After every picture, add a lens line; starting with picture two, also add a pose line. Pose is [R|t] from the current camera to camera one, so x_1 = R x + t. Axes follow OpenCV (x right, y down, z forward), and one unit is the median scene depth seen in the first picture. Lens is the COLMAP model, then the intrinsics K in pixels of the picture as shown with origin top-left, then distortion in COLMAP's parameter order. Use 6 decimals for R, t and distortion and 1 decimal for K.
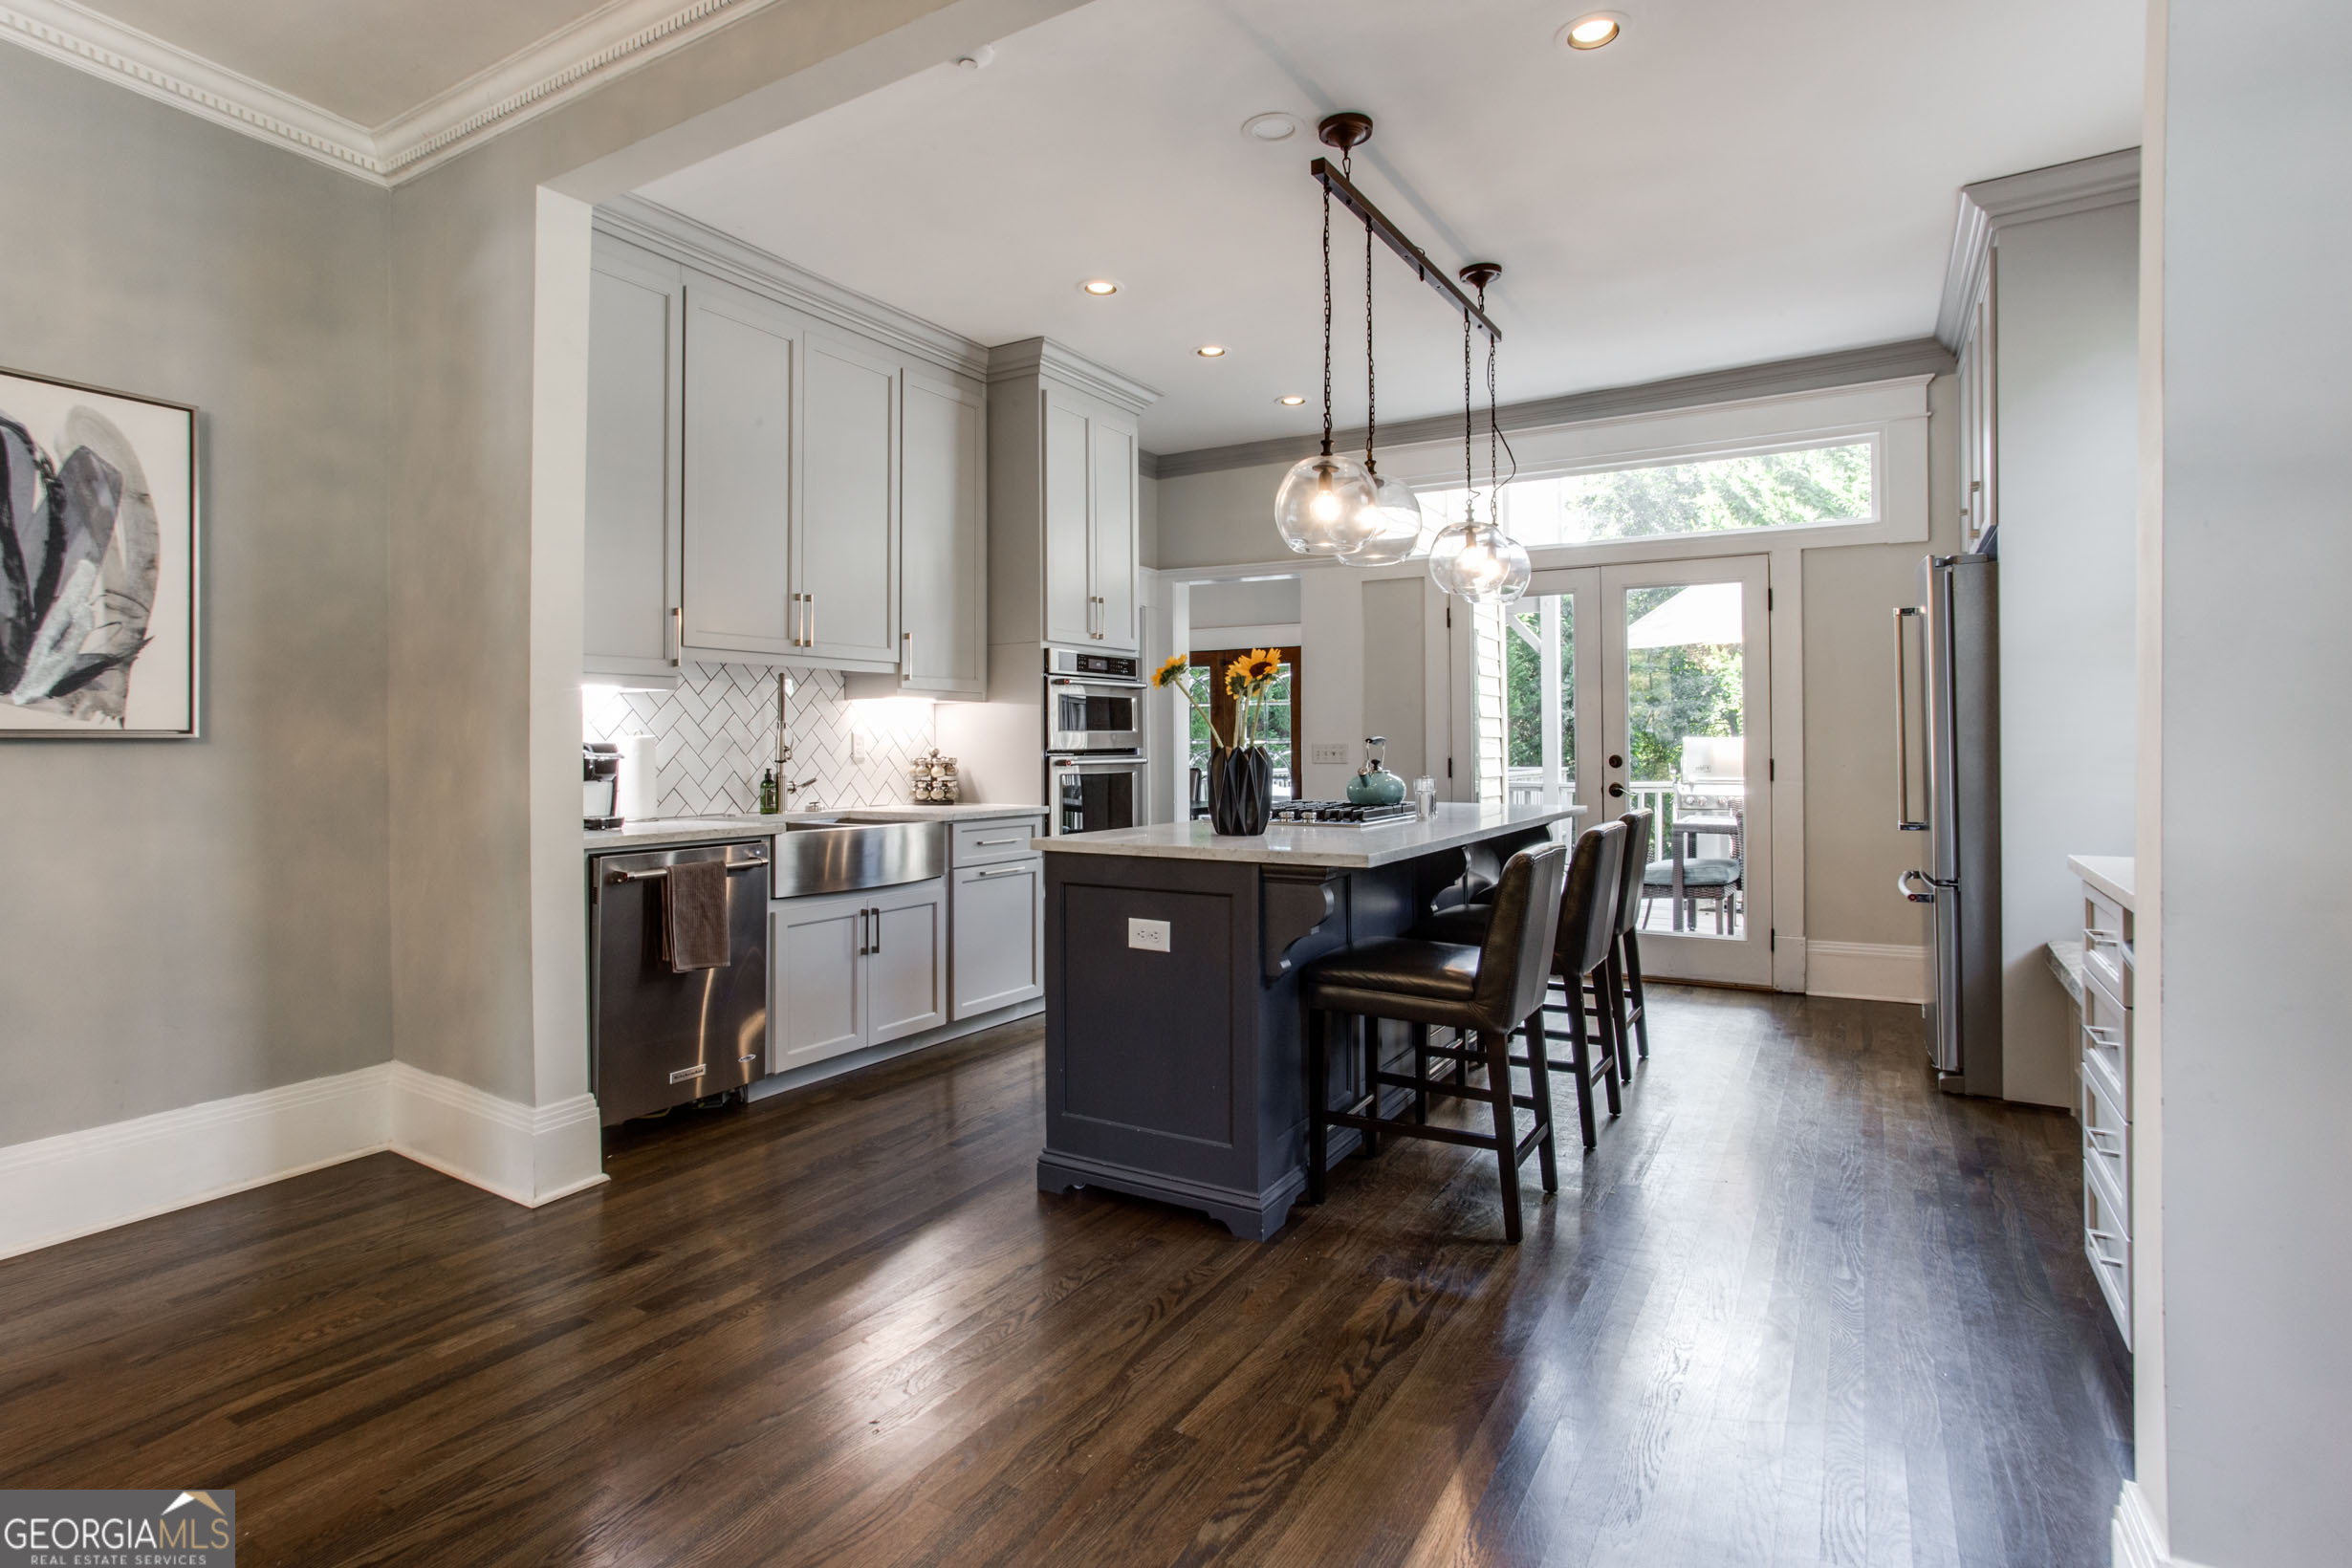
lens RADIAL K [[1181.1, 0, 1114.7], [0, 1181.1, 715.8], [0, 0, 1]] dist [-0.093998, 0.071590]
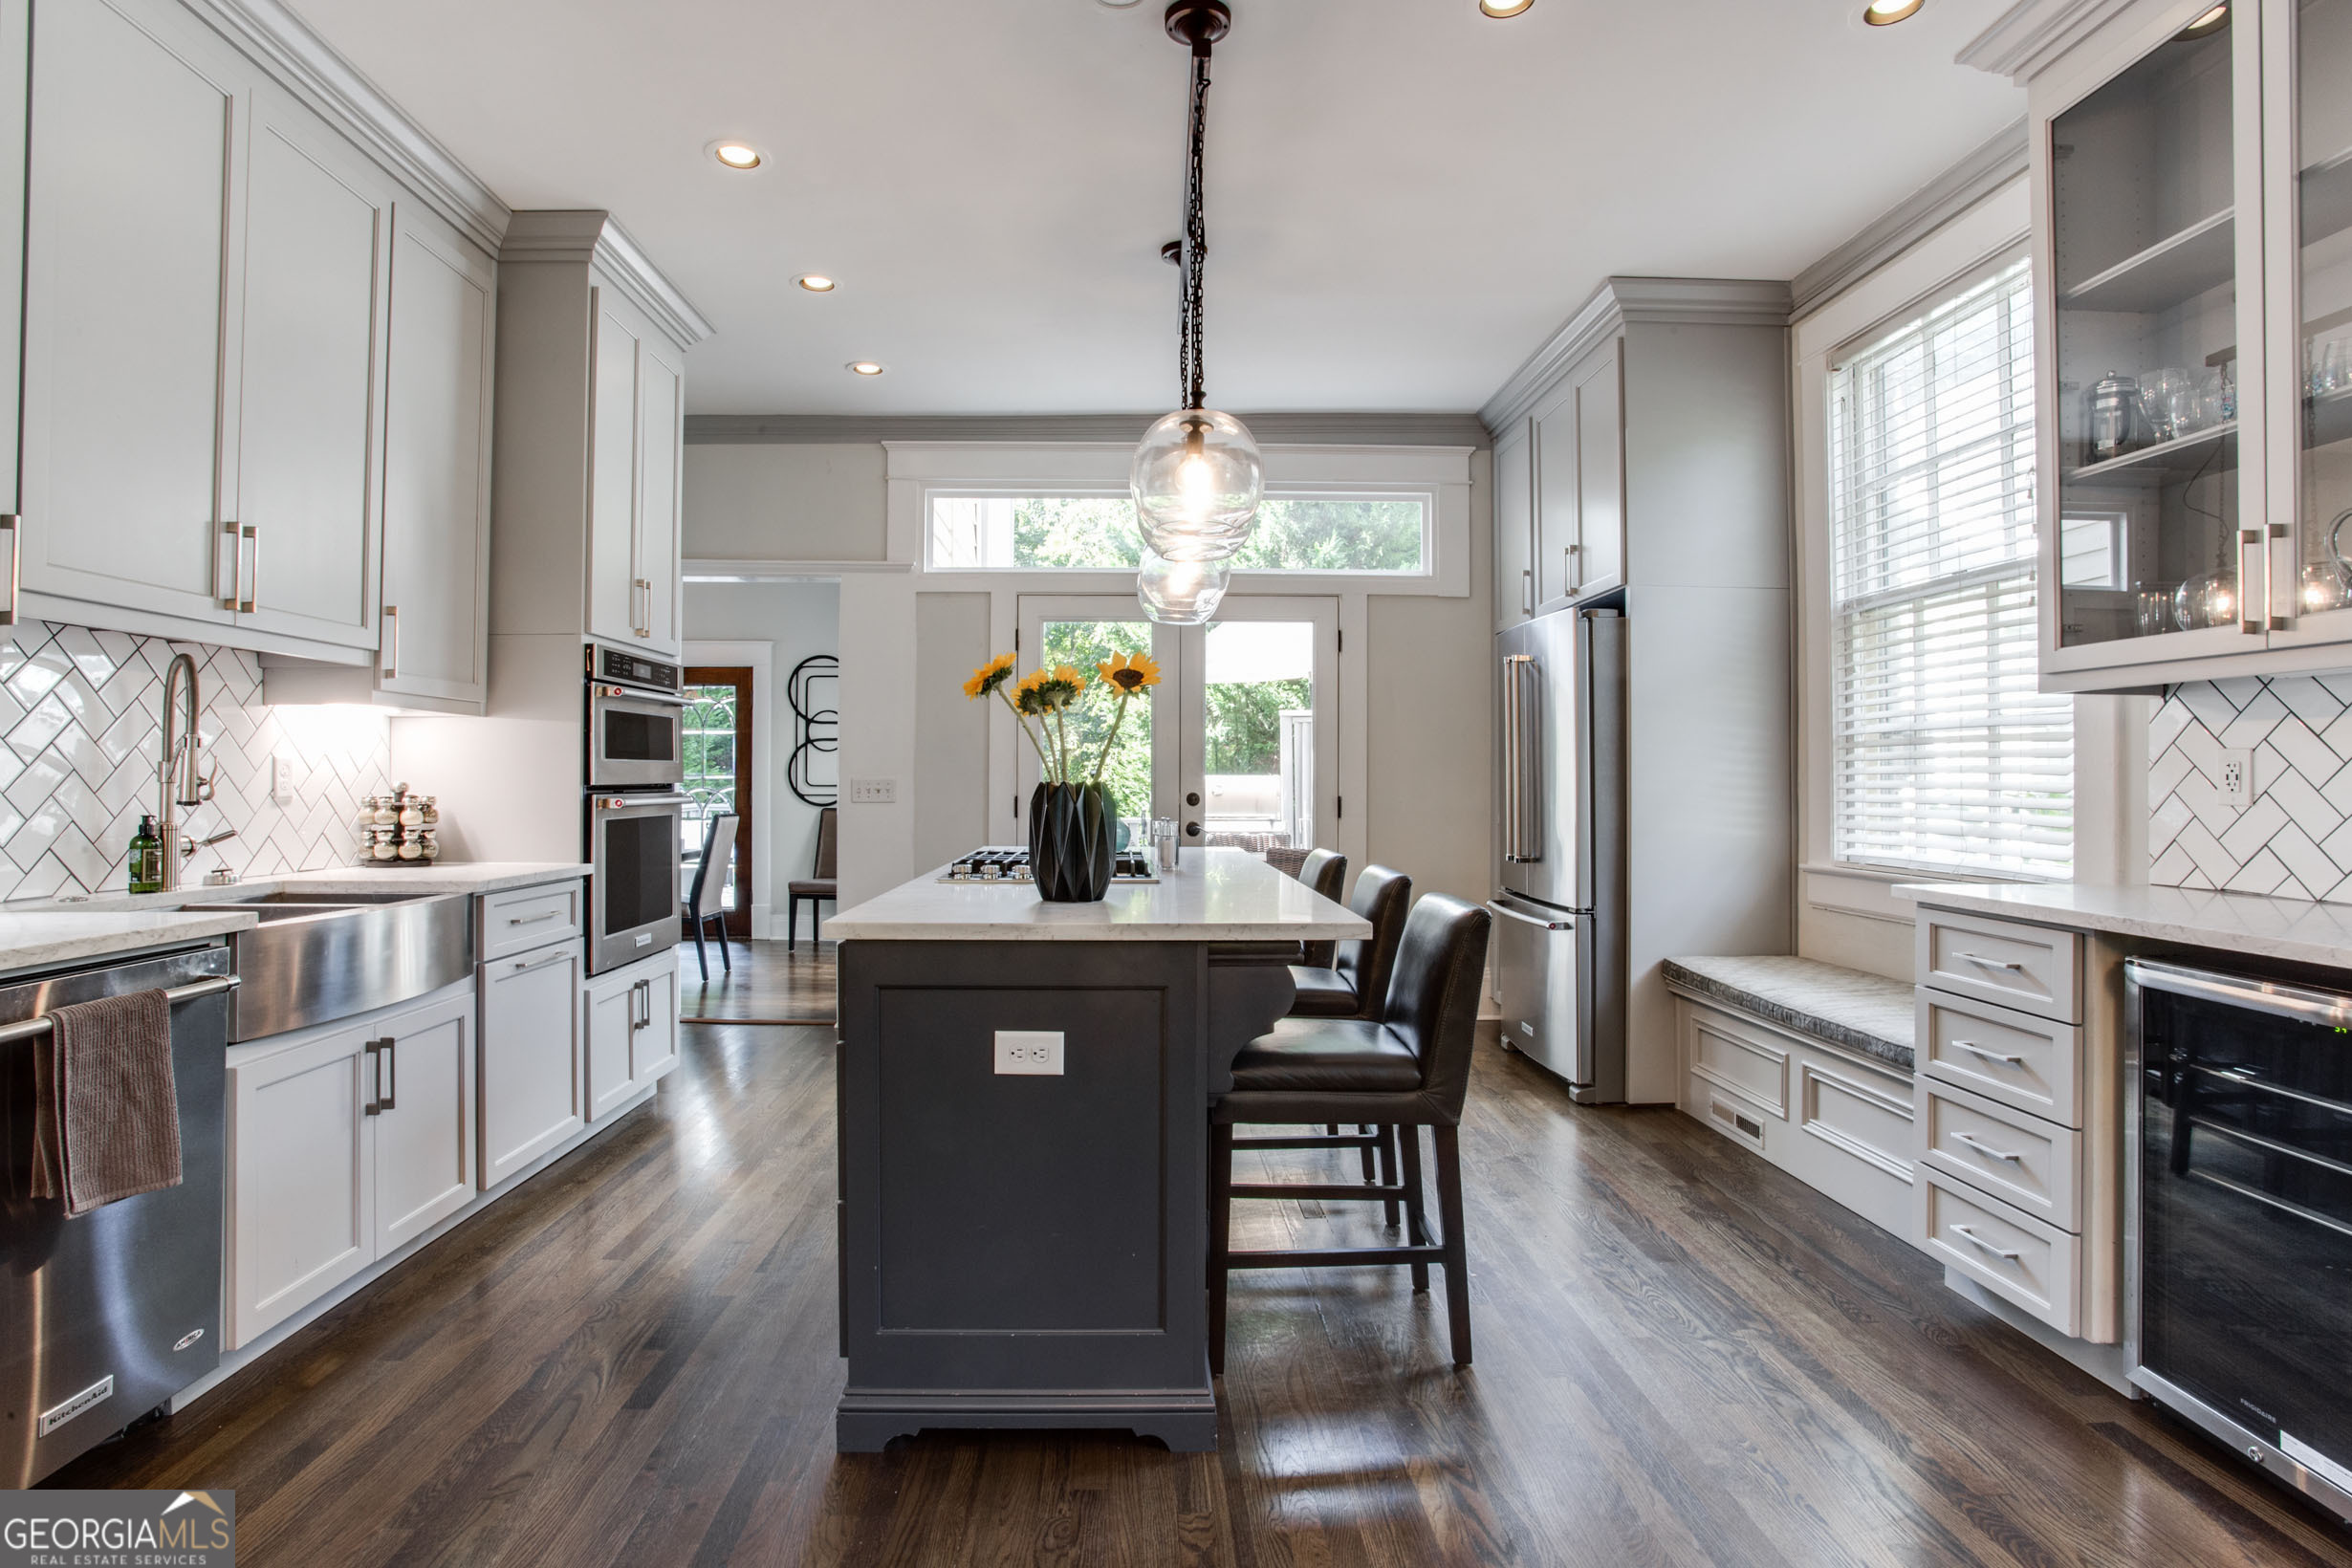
lens RADIAL K [[1201.9, 0, 1134.5], [0, 1201.9, 756.7], [0, 0, 1]] dist [-0.097304, 0.040274]
pose [[0.832685, 0.016042, 0.553515, -0.188448], [-0.017681, 0.999841, -0.002379, 0.007727], [-0.553465, -0.007806, 0.832836, 0.232886]]
